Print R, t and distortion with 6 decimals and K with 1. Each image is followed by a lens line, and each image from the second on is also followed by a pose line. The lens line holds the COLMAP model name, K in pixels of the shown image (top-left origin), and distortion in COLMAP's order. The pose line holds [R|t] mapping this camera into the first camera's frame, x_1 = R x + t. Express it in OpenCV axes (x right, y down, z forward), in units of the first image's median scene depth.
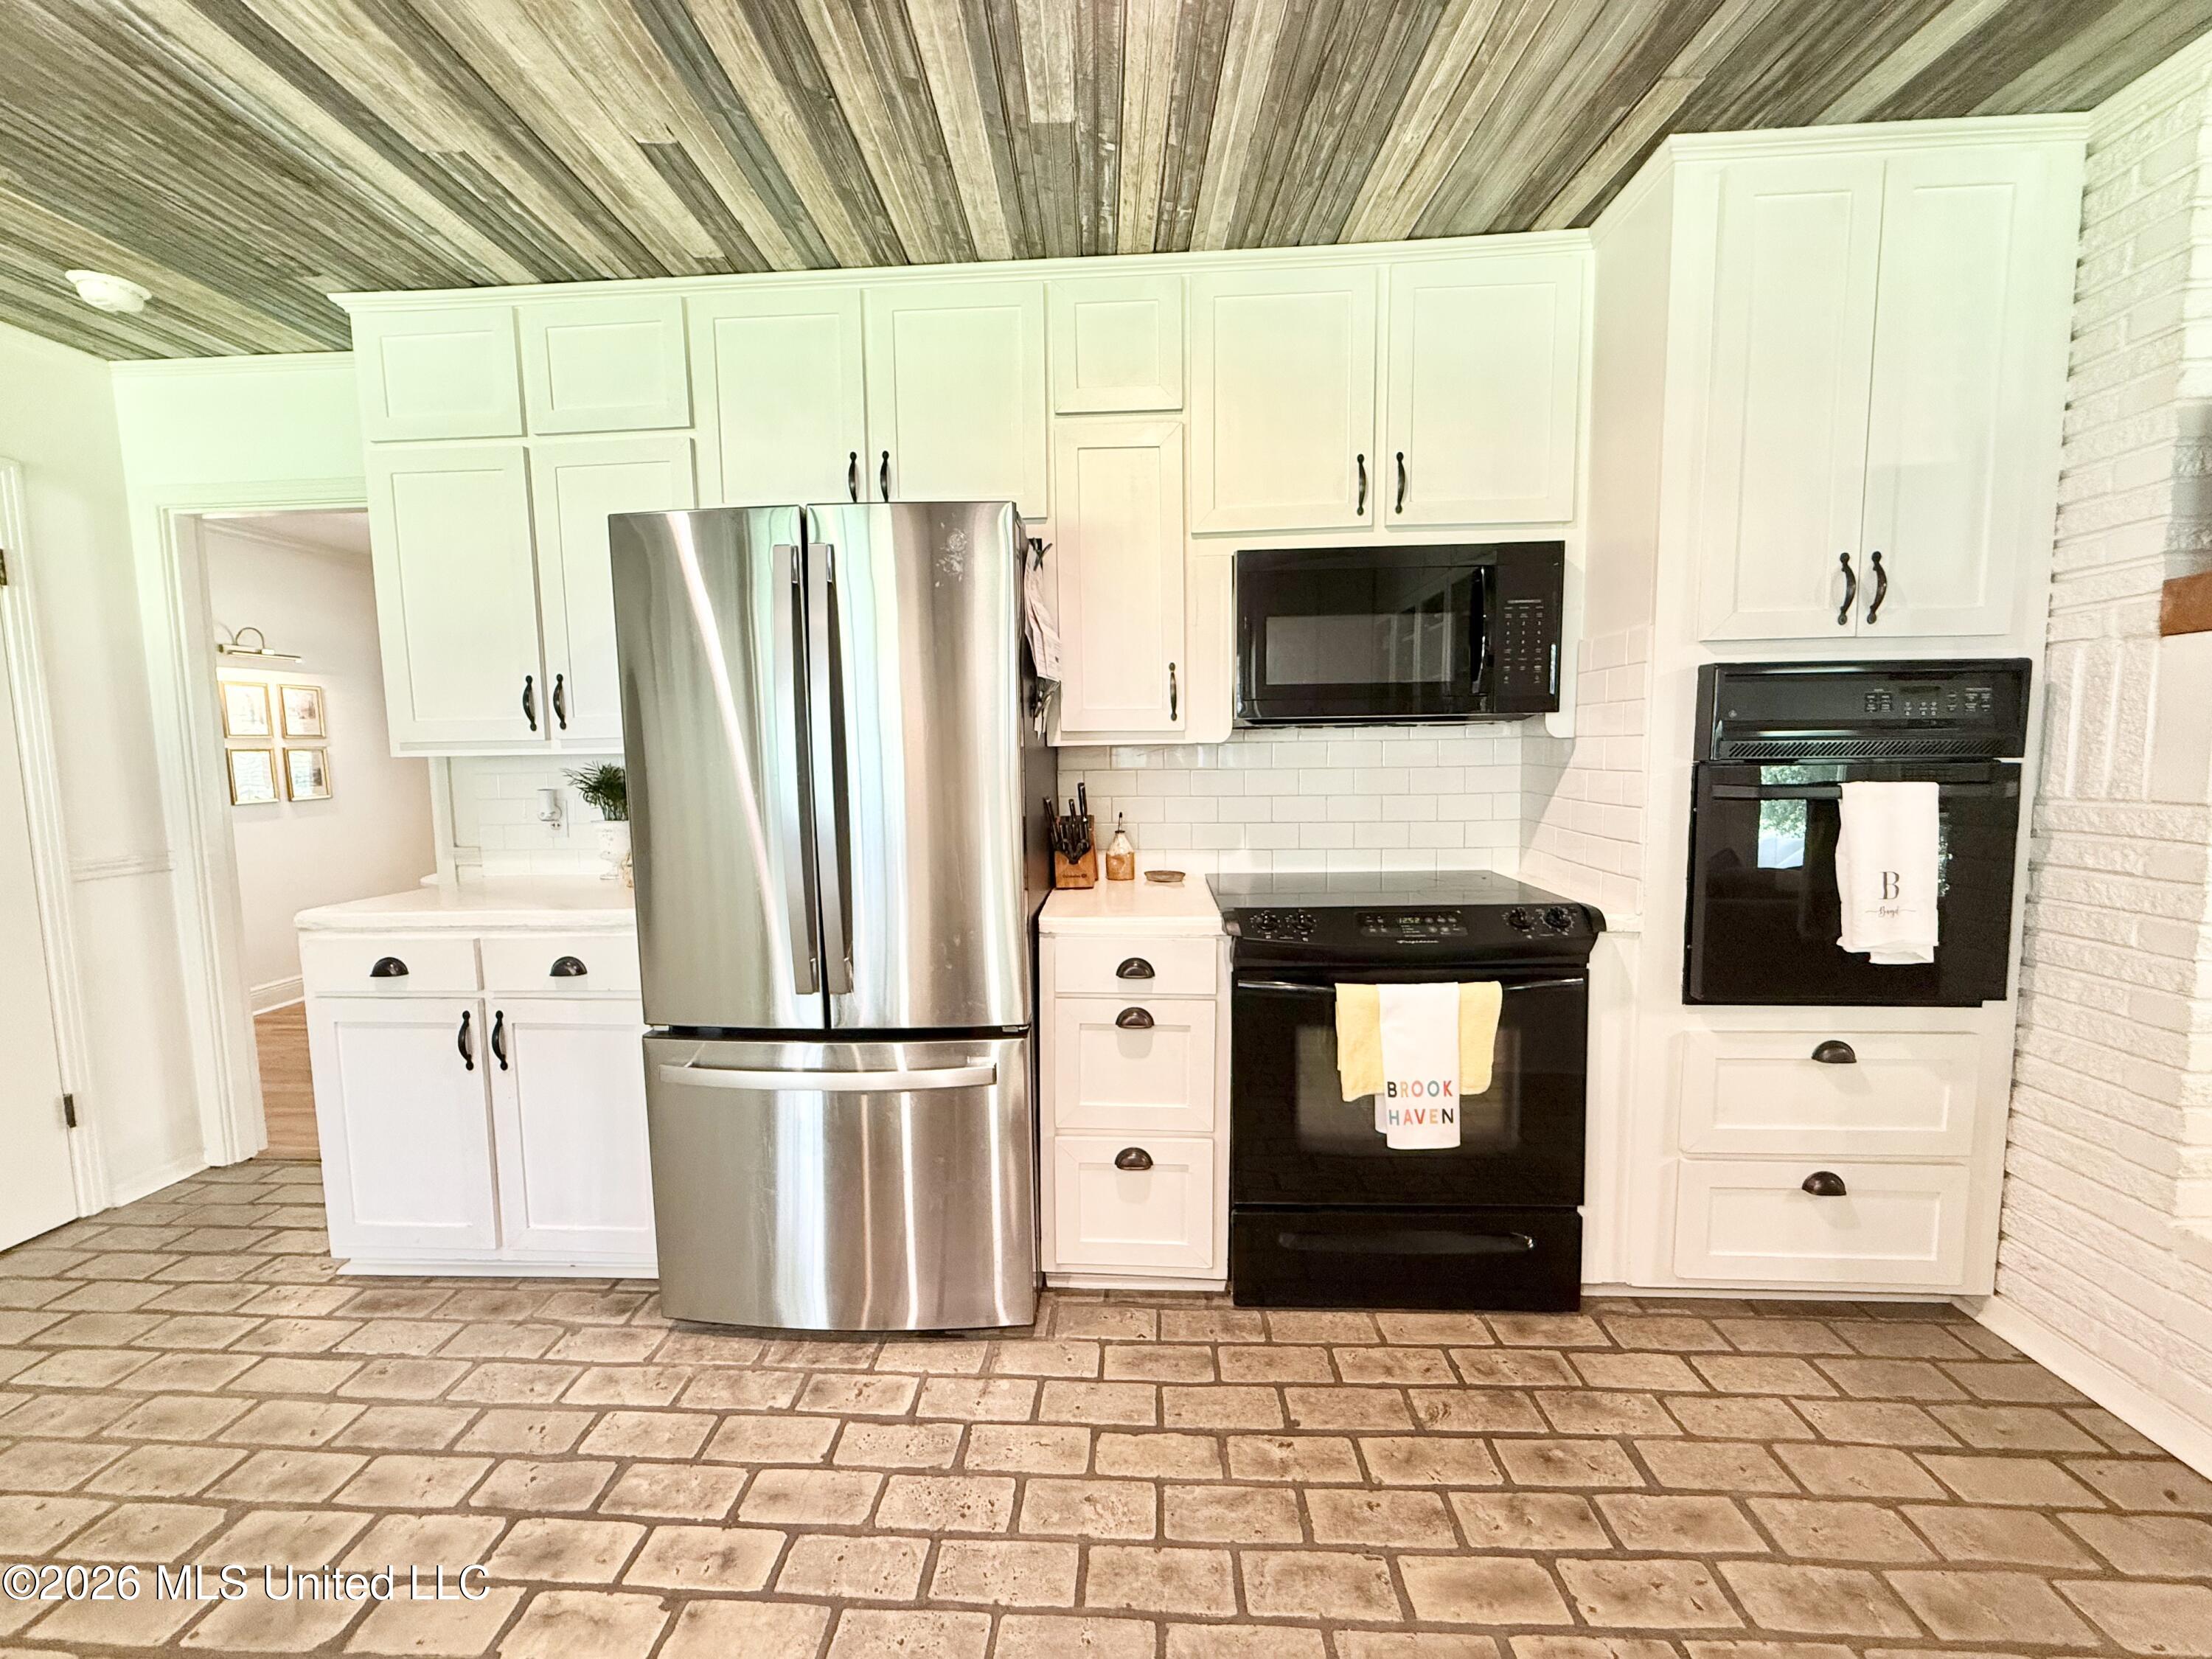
lens RADIAL K [[889.5, 0, 1105.7], [0, 889.5, 820.1], [0, 0, 1]] dist [0.000863, 0.000334]
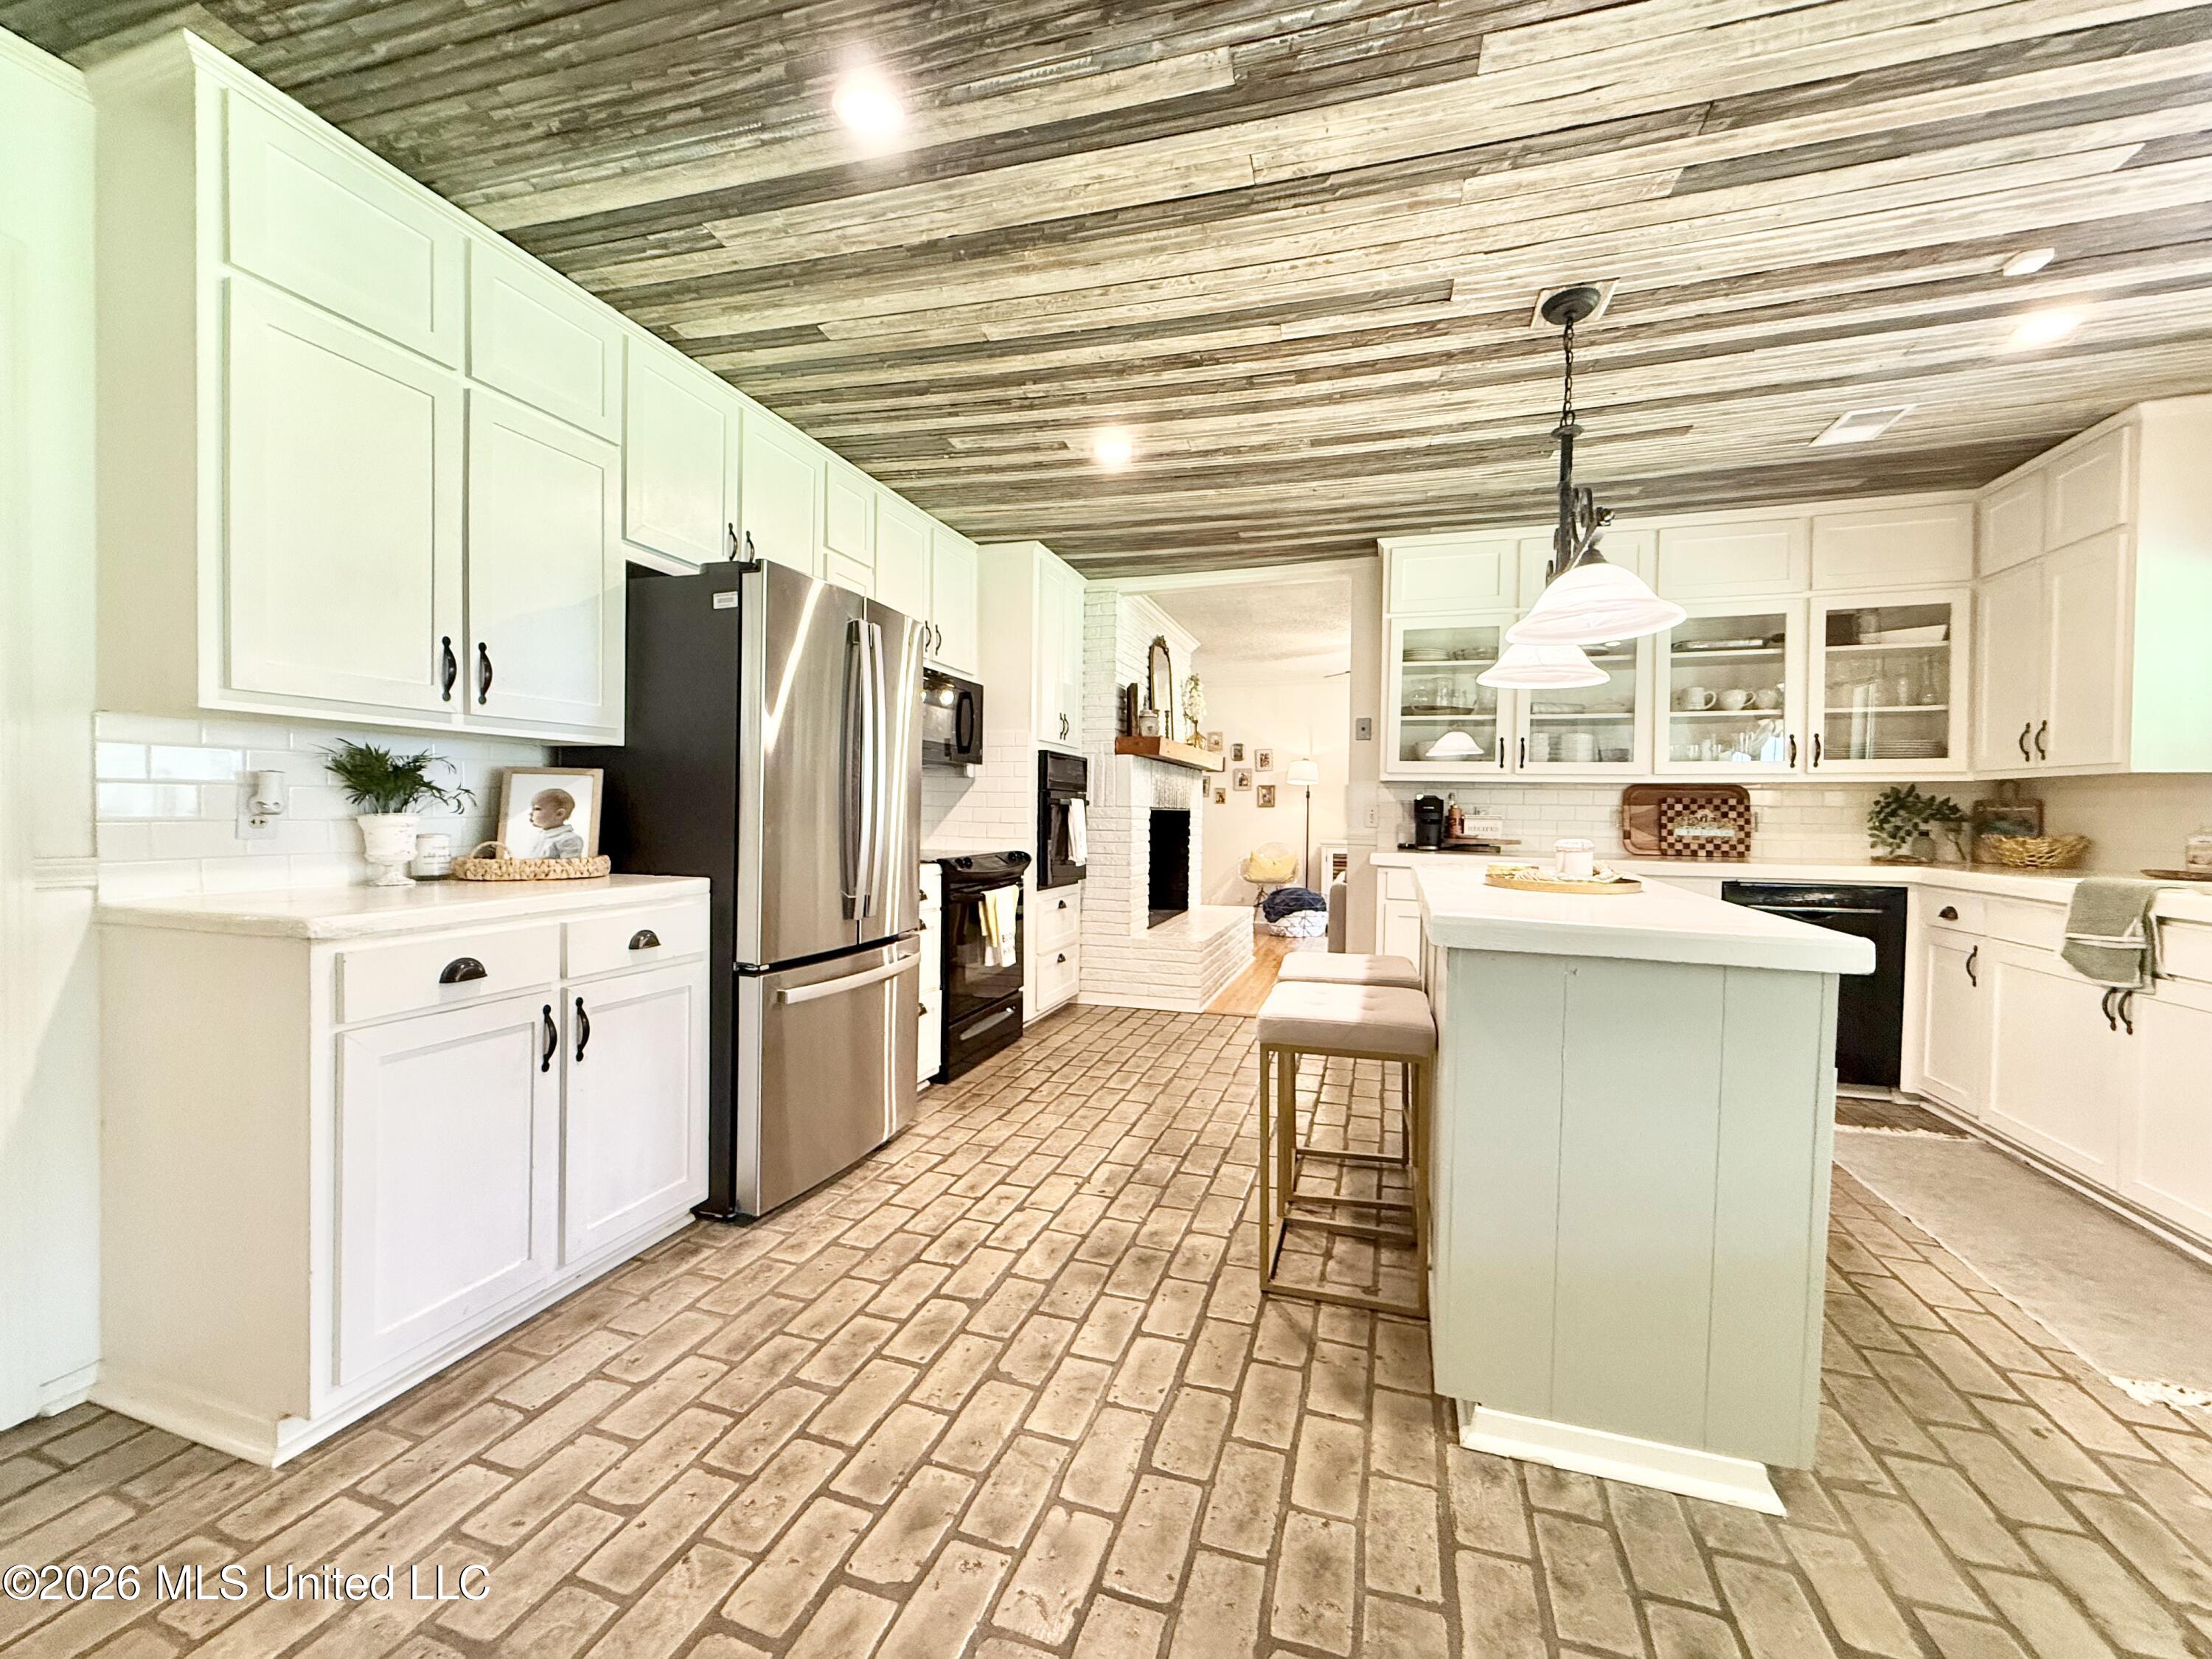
lens RADIAL K [[876.1, 0, 1098.6], [0, 876.1, 827.7], [0, 0, 1]] dist [-0.001414, -0.000039]
pose [[0.257841, 0.003233, 0.966182, -1.622513], [0.070651, 0.997254, -0.022191, 0.104370], [-0.963601, 0.073983, 0.256904, 0.236607]]
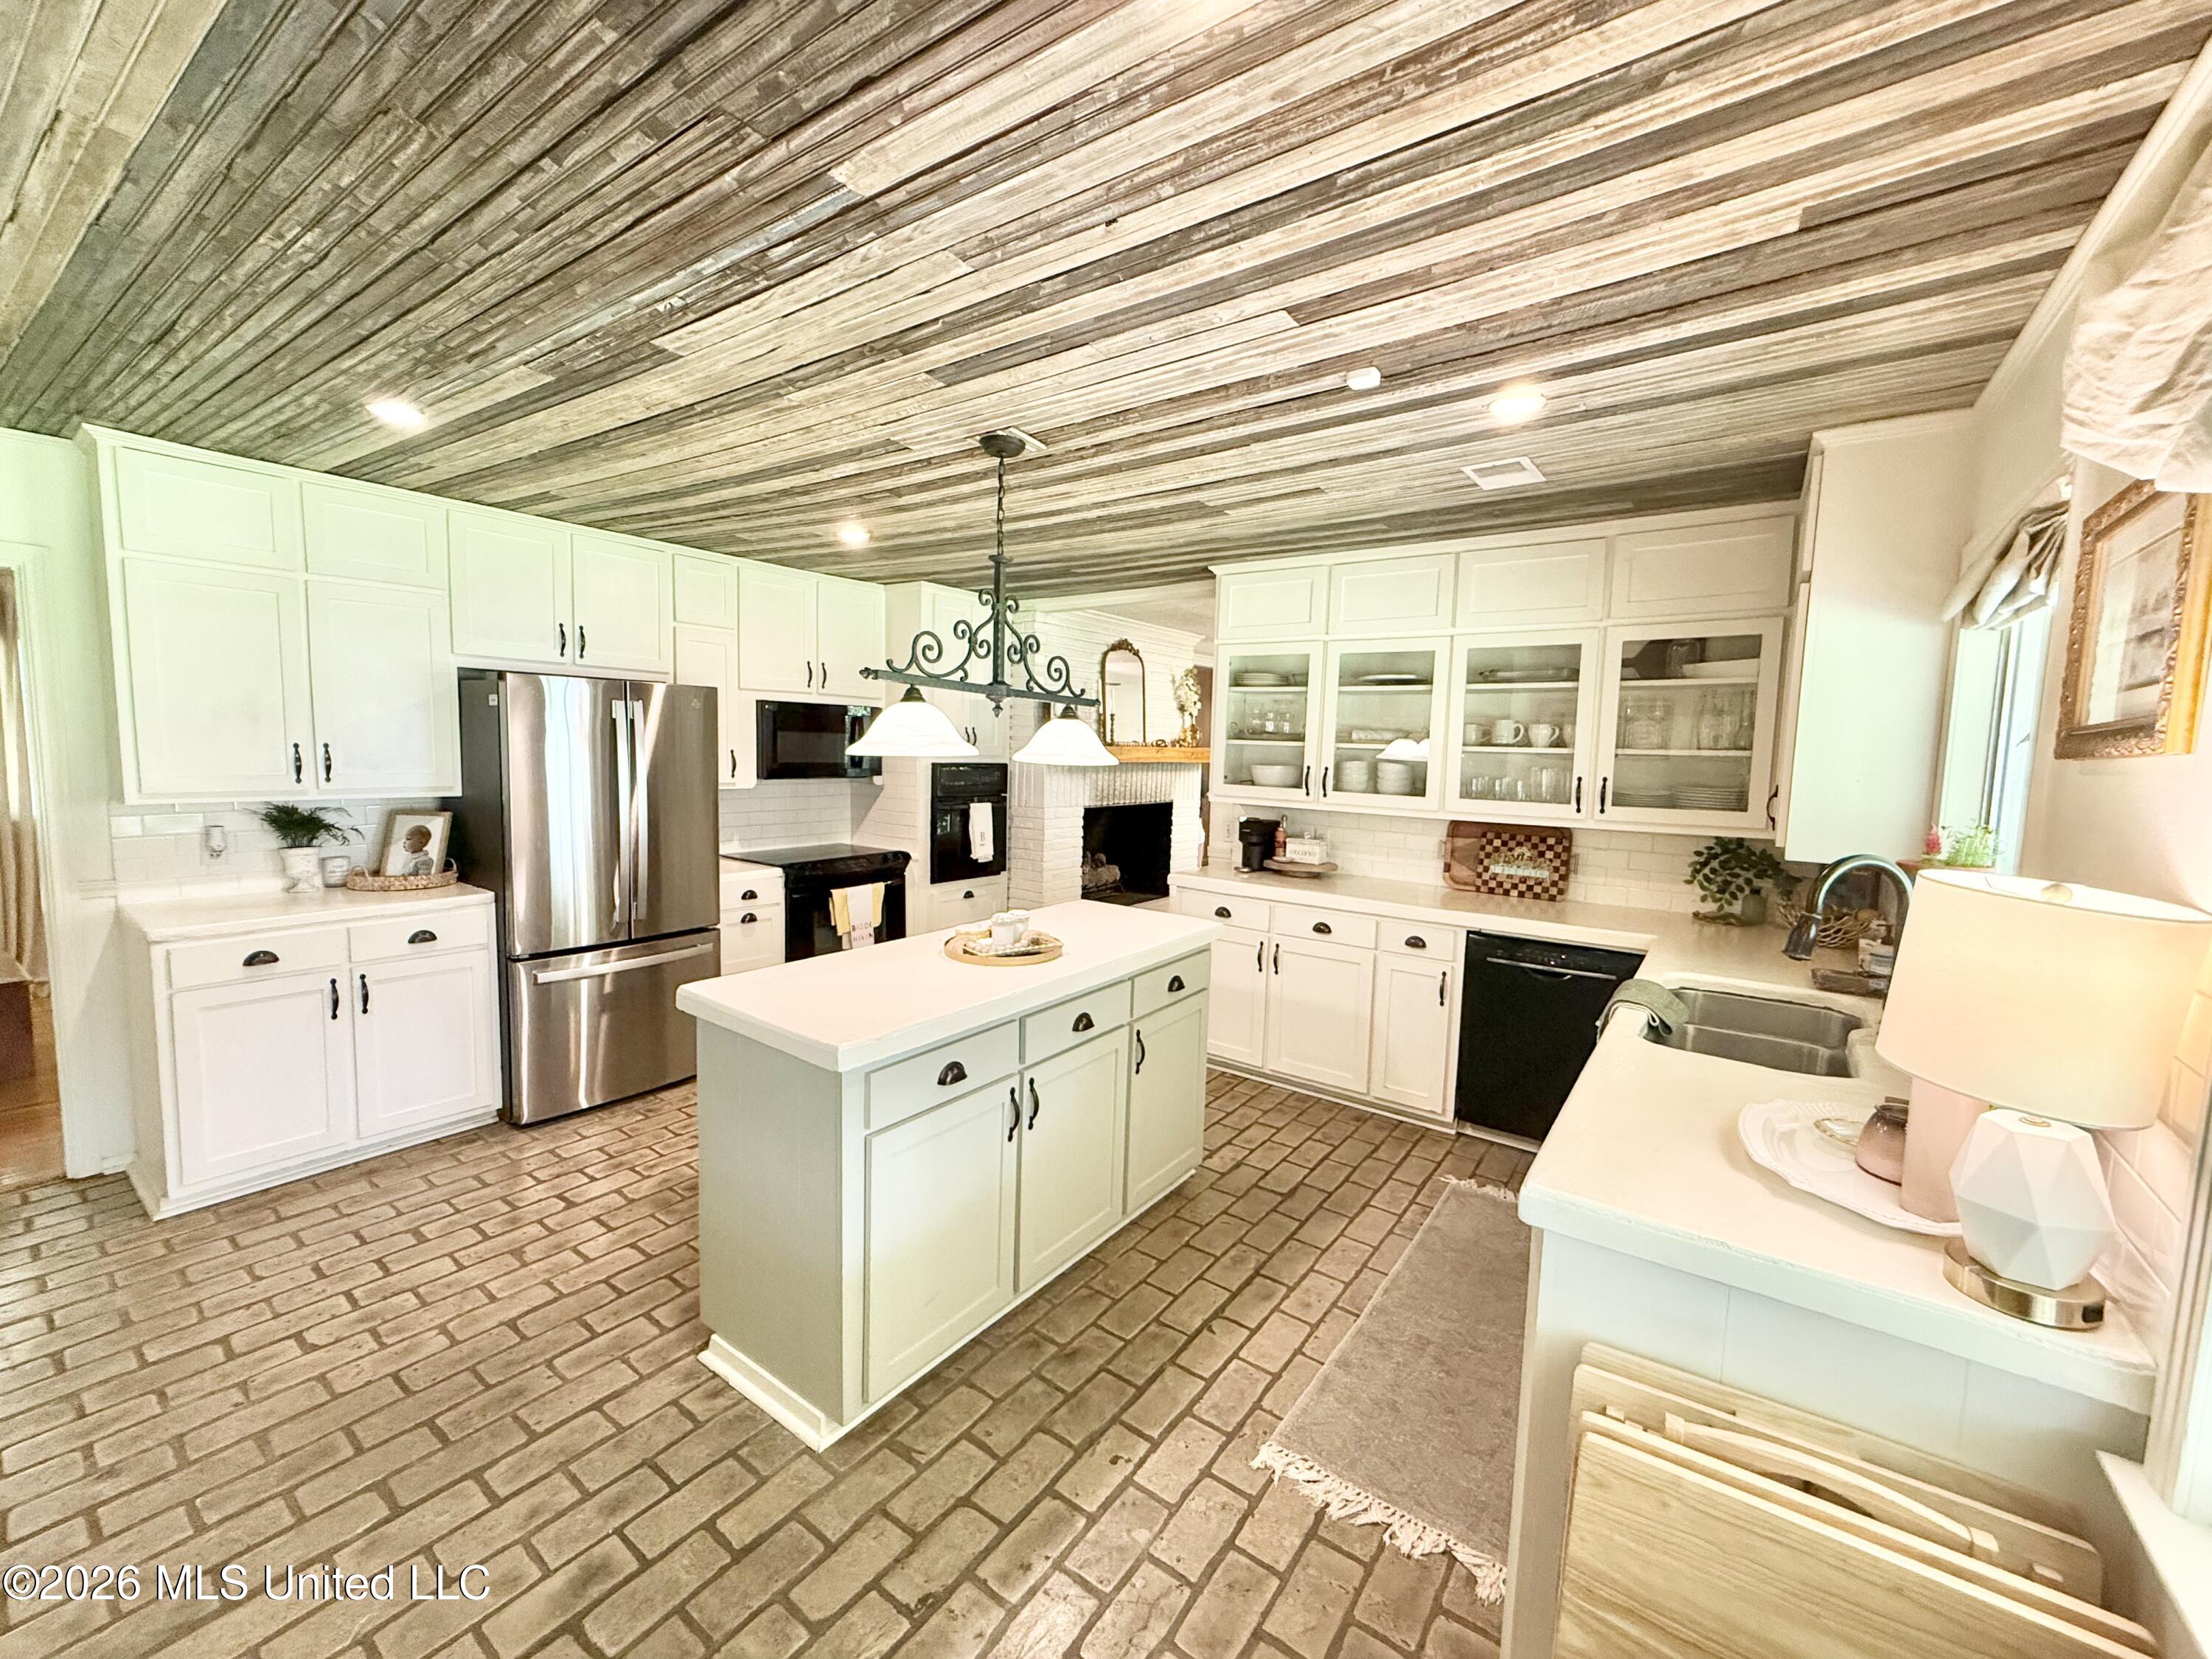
lens RADIAL K [[876.1, 0, 1098.6], [0, 876.1, 827.7], [0, 0, 1]] dist [-0.001414, -0.000039]
pose [[0.542321, -0.046707, 0.838872, -1.387632], [0.039866, 0.998759, 0.029836, -0.029985], [-0.839225, 0.017262, 0.543511, -0.951395]]
